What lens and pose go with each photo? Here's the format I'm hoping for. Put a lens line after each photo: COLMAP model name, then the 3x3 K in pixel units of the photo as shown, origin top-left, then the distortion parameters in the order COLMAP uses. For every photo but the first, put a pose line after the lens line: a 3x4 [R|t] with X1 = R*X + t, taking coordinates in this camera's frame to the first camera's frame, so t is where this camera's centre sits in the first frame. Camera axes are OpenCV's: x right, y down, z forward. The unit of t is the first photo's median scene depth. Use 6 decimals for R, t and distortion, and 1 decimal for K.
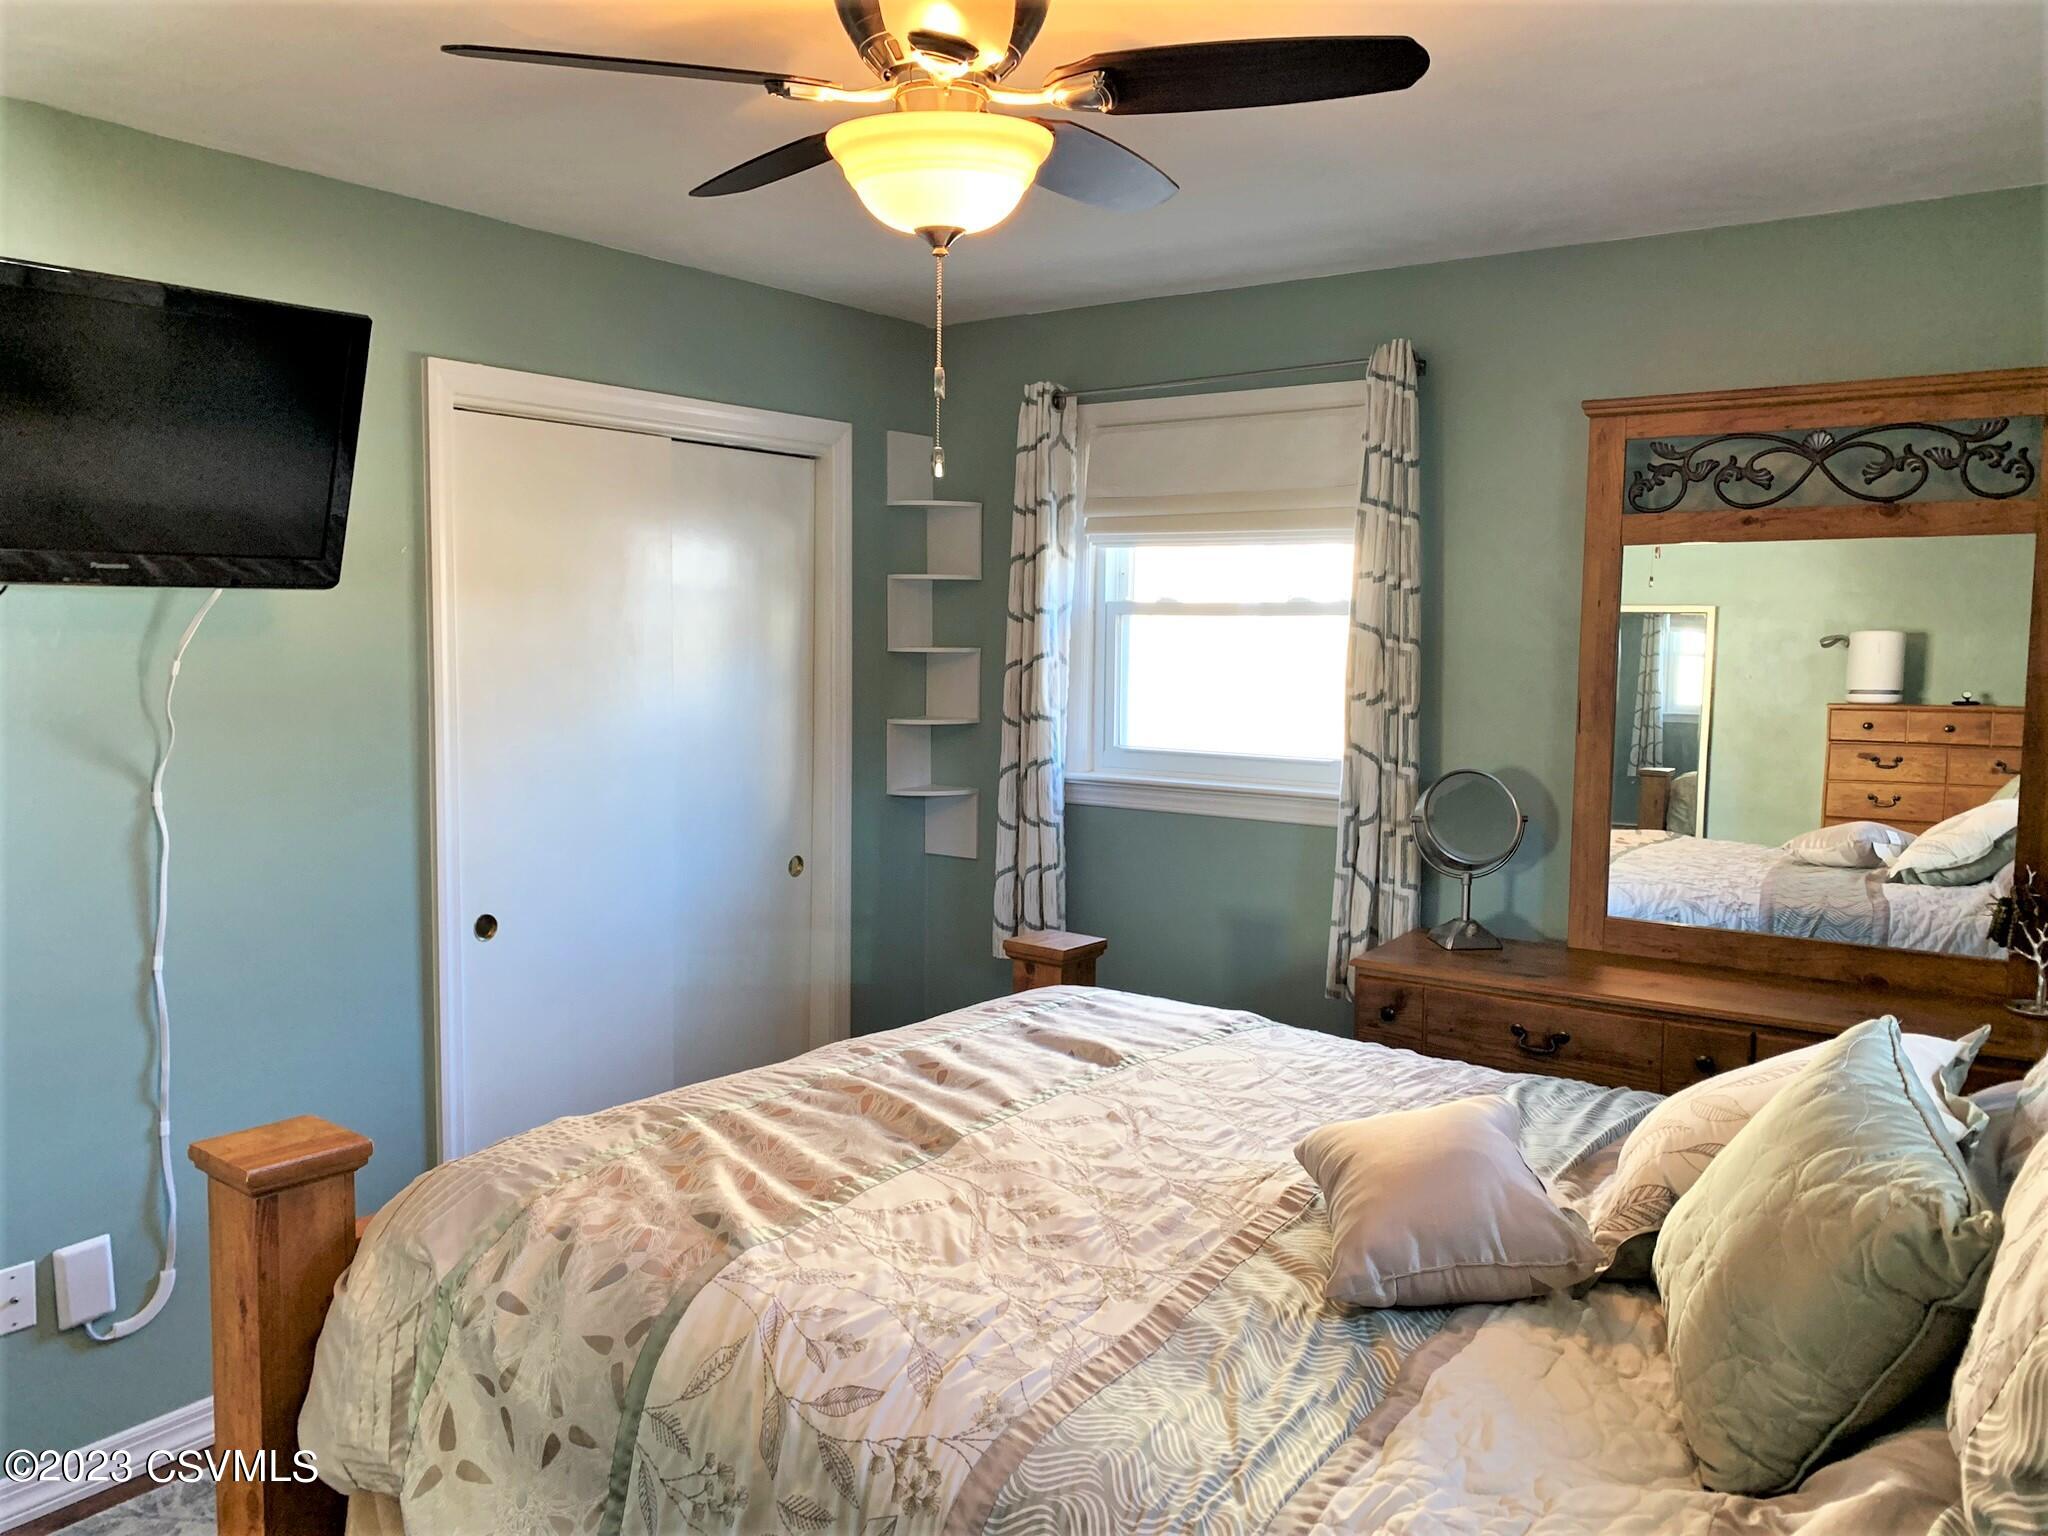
lens RADIAL K [[1554.0, 0, 1010.1], [0, 1554.0, 772.0], [0, 0, 1]] dist [0.028188, -0.019428]
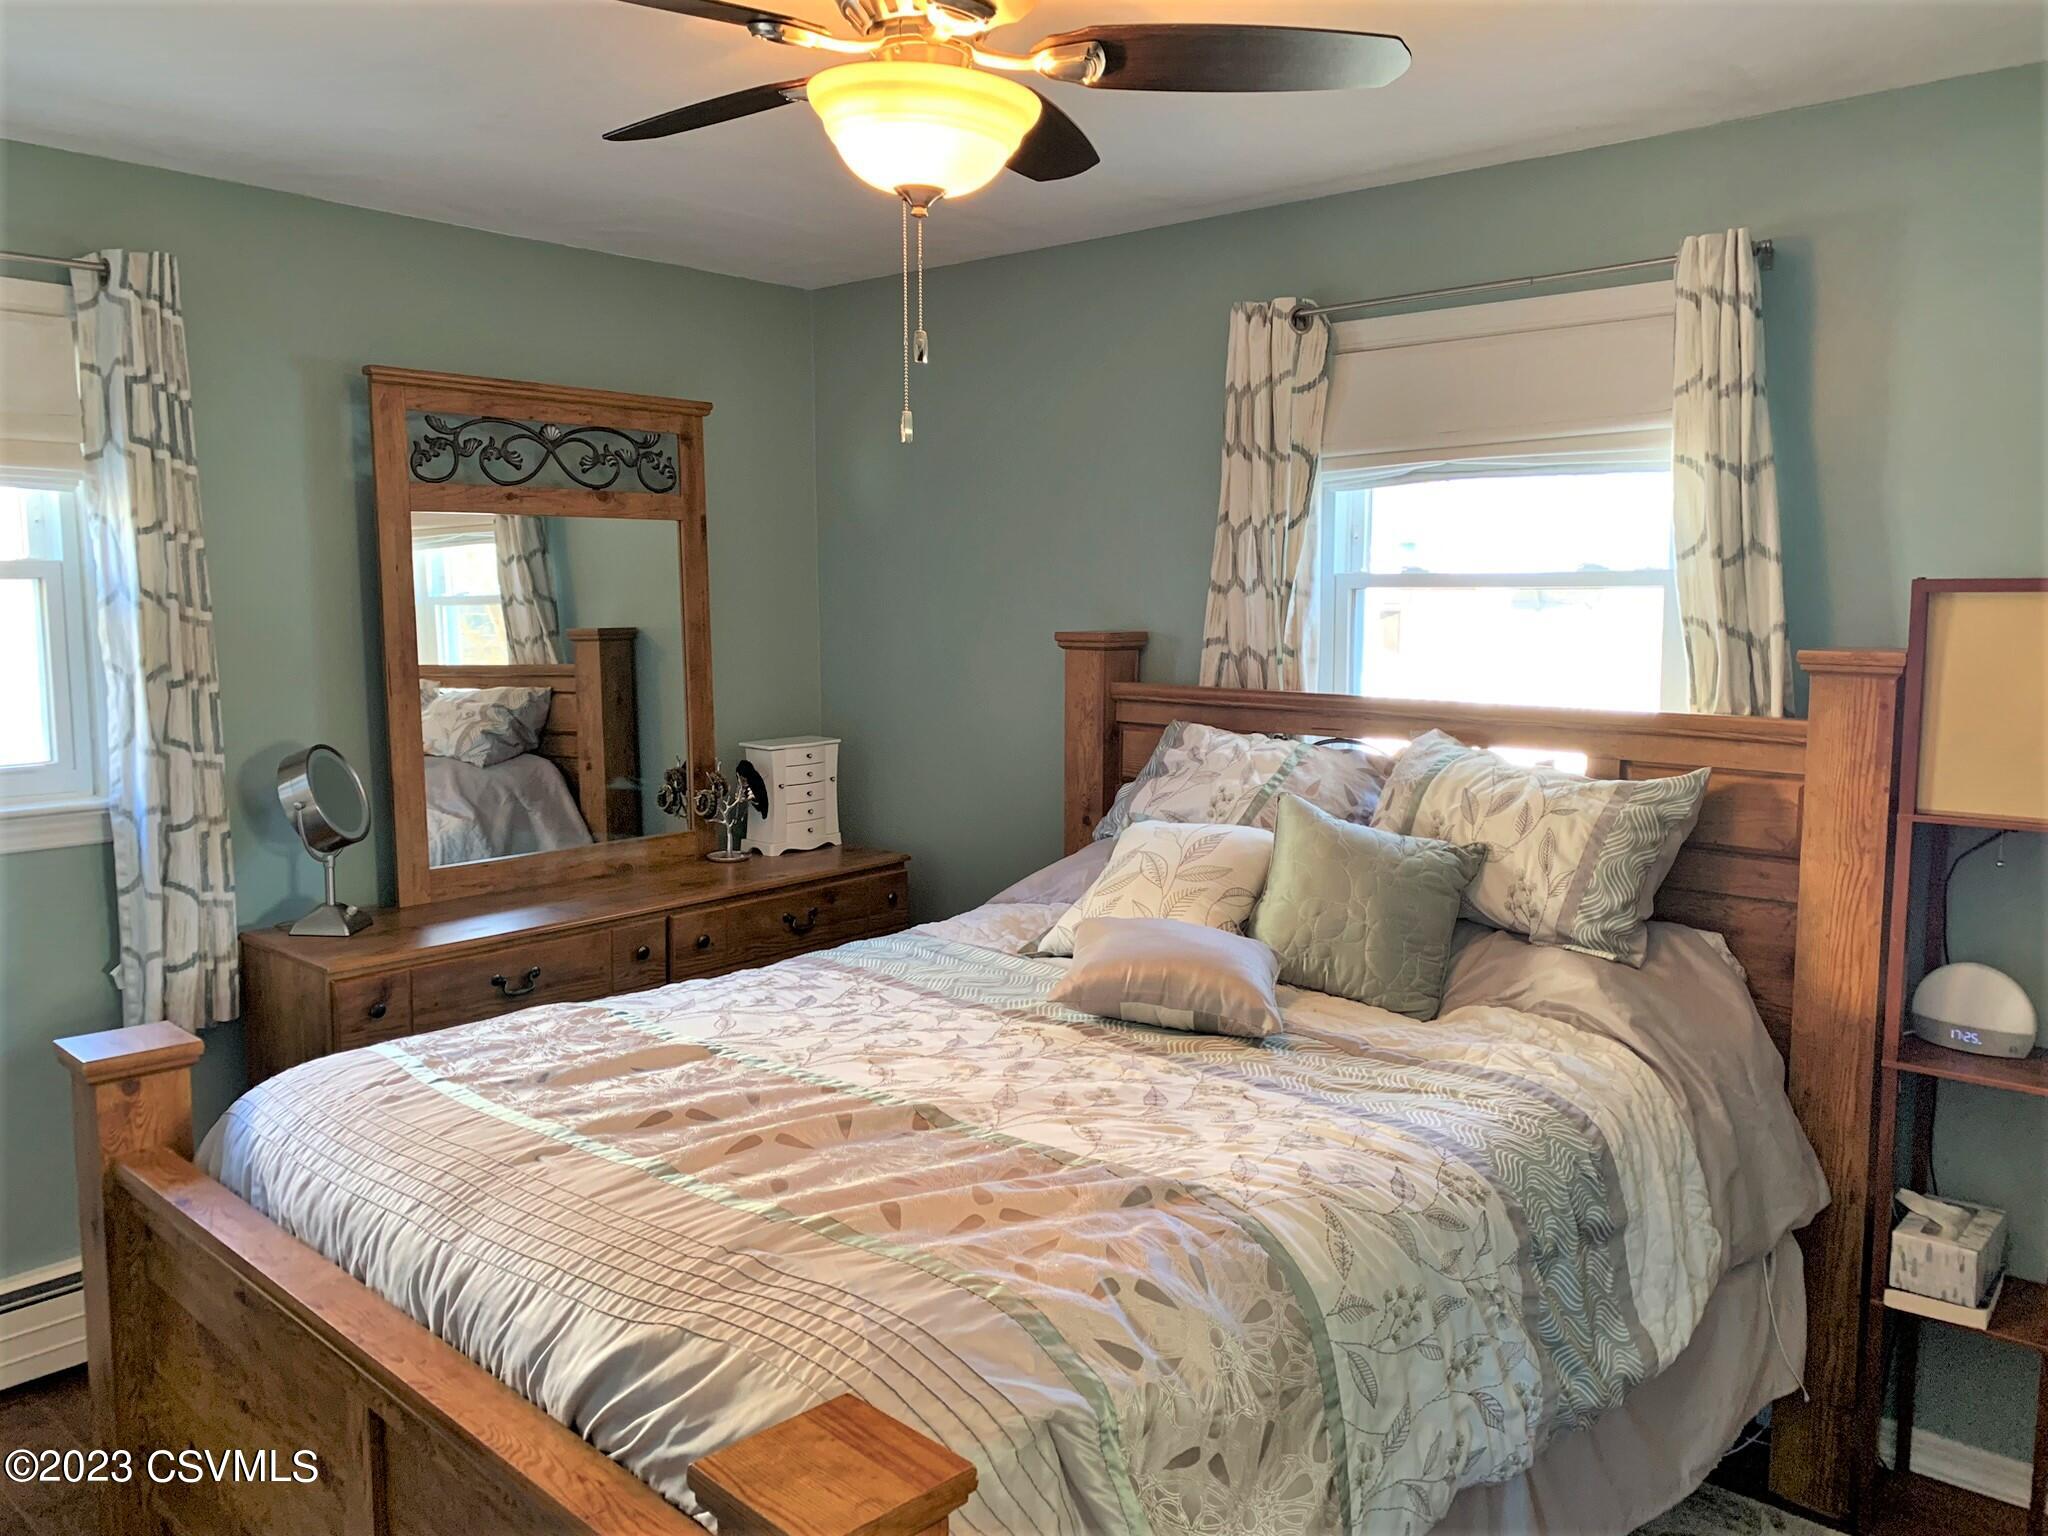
lens RADIAL K [[1554.0, 0, 1008.6], [0, 1554.0, 757.1], [0, 0, 1]] dist [0.028188, -0.019428]
pose [[0.106262, -0.116670, 0.987470, -0.680441], [0.099193, 0.989382, 0.106222, -0.061165], [-0.989378, 0.086663, 0.116707, 0.559394]]
